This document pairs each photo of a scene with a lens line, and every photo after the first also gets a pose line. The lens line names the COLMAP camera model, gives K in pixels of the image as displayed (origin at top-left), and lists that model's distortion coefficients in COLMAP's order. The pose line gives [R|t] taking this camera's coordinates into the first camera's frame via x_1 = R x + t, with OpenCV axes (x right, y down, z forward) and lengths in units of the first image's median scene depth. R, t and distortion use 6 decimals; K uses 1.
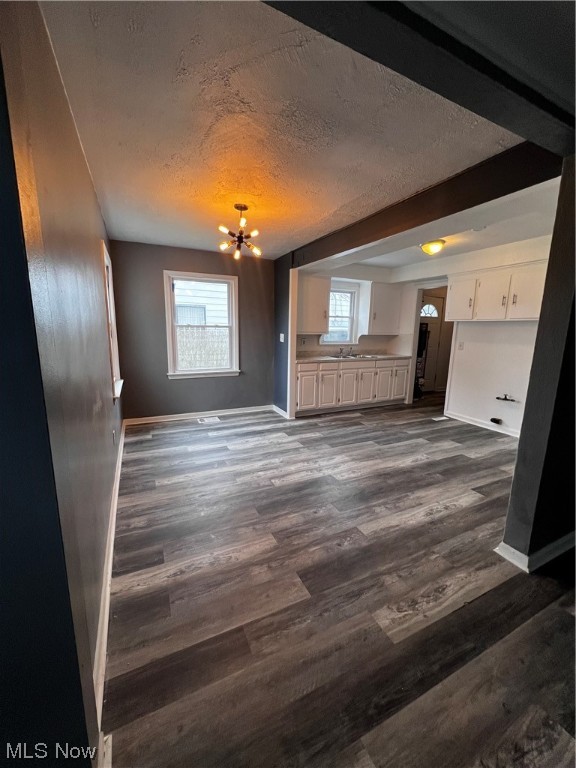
lens RADIAL K [[307.1, 0, 290.1], [0, 307.1, 384.4], [0, 0, 1]] dist [-0.002773, 0.000658]
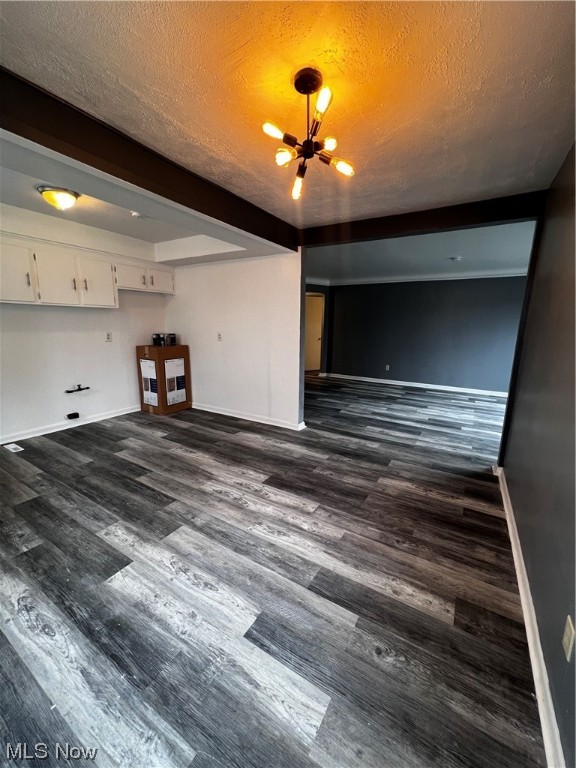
lens RADIAL K [[307.1, 0, 288.9], [0, 307.1, 383.8], [0, 0, 1]] dist [-0.002773, 0.000658]
pose [[-0.540085, -0.190797, 0.819698, -0.467711], [0.124664, 0.945083, 0.302121, -0.192767], [-0.832326, 0.265358, -0.486640, 1.010883]]
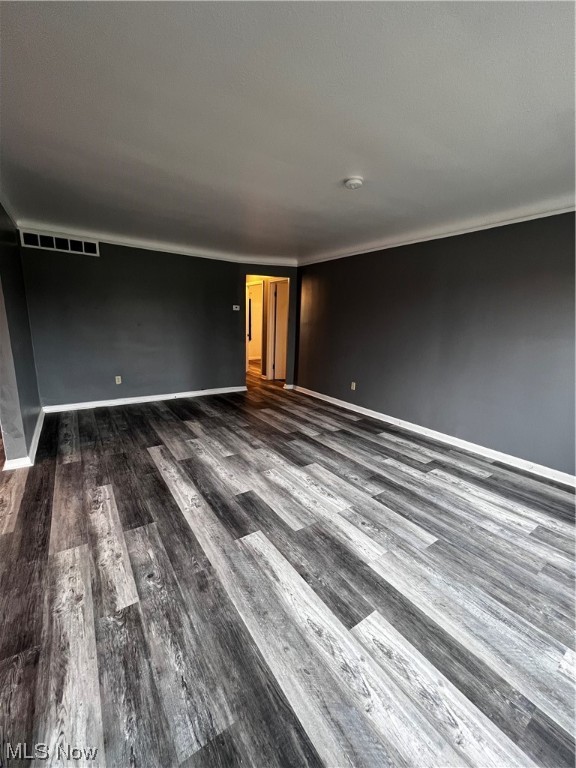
lens RADIAL K [[307.1, 0, 287.4], [0, 307.1, 383.5], [0, 0, 1]] dist [-0.002773, 0.000658]
pose [[-0.155007, -0.224146, 0.962150, -0.373813], [0.141349, 0.958869, 0.246153, 0.013171], [-0.977749, 0.174155, -0.116948, -0.061671]]
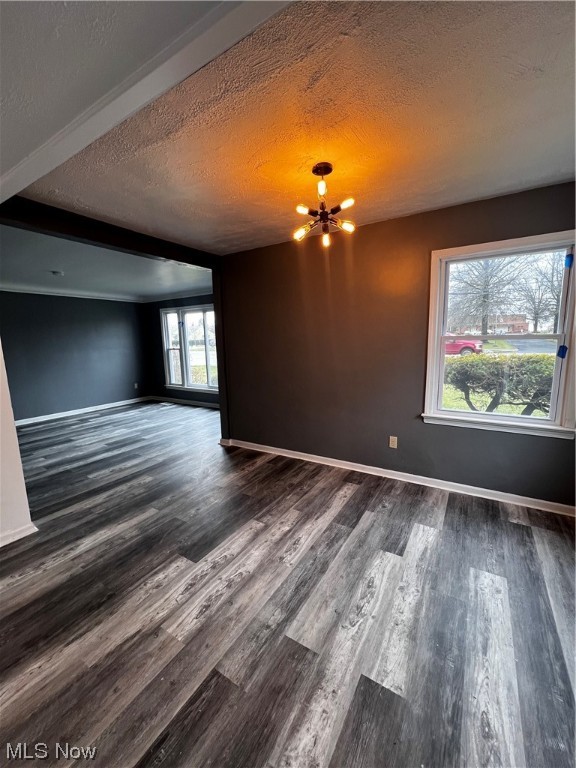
lens RADIAL K [[307.1, 0, 289.1], [0, 307.1, 384.5], [0, 0, 1]] dist [-0.002773, 0.000658]
pose [[-0.843734, 0.080276, -0.530725, 0.220569], [-0.089643, 0.953793, 0.286781, -0.222619], [0.529223, 0.289543, -0.797551, 1.189703]]
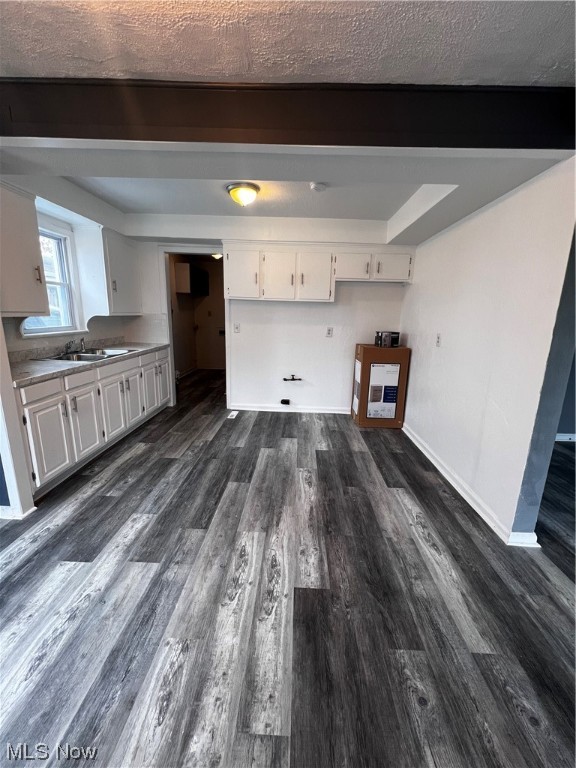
lens RADIAL K [[307.1, 0, 289.2], [0, 307.1, 384.2], [0, 0, 1]] dist [-0.002773, 0.000658]
pose [[0.465803, -0.203121, 0.861261, -0.202136], [0.139468, 0.977985, 0.155219, -0.105574], [-0.873829, 0.047817, 0.483877, 0.572033]]
